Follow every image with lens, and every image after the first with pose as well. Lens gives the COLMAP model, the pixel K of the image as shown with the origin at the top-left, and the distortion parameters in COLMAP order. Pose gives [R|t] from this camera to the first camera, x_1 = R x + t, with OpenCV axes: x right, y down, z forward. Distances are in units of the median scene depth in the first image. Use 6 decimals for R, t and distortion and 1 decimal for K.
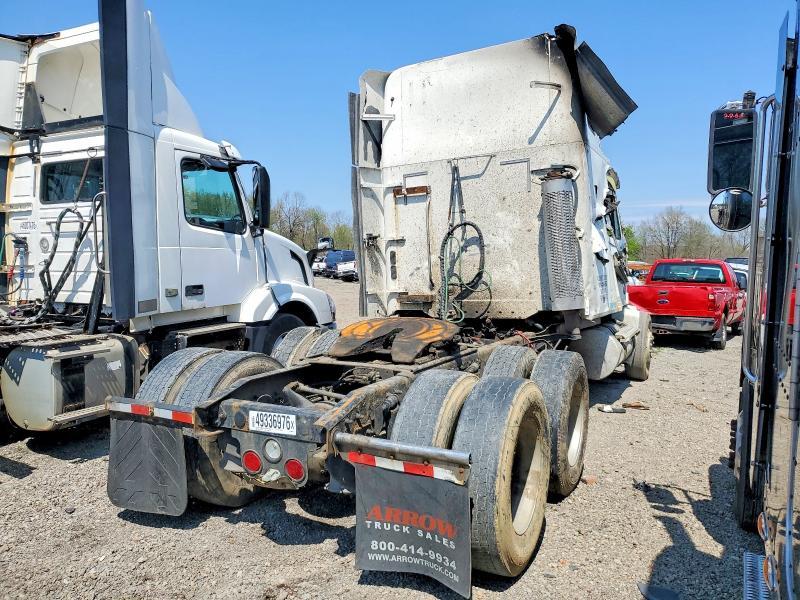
lens RADIAL K [[637.0, 0, 398.8], [0, 637.0, 326.2], [0, 0, 1]] dist [0.051967, -0.050893]
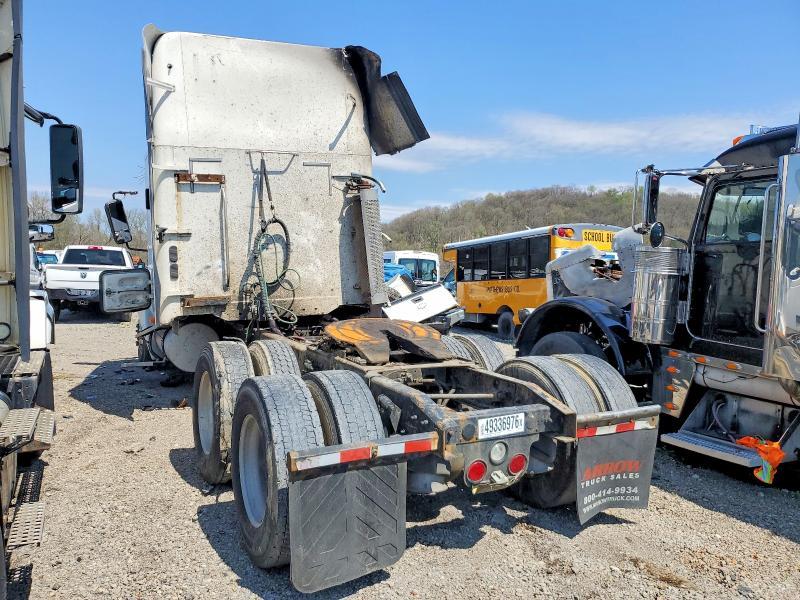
lens RADIAL K [[626.4, 0, 399.9], [0, 626.4, 345.2], [0, 0, 1]] dist [0.002800, -0.008432]
pose [[0.557764, -0.107776, 0.822973, -0.611483], [0.070023, 0.994109, 0.082731, -0.039288], [-0.827041, 0.011483, 0.562025, 0.318524]]
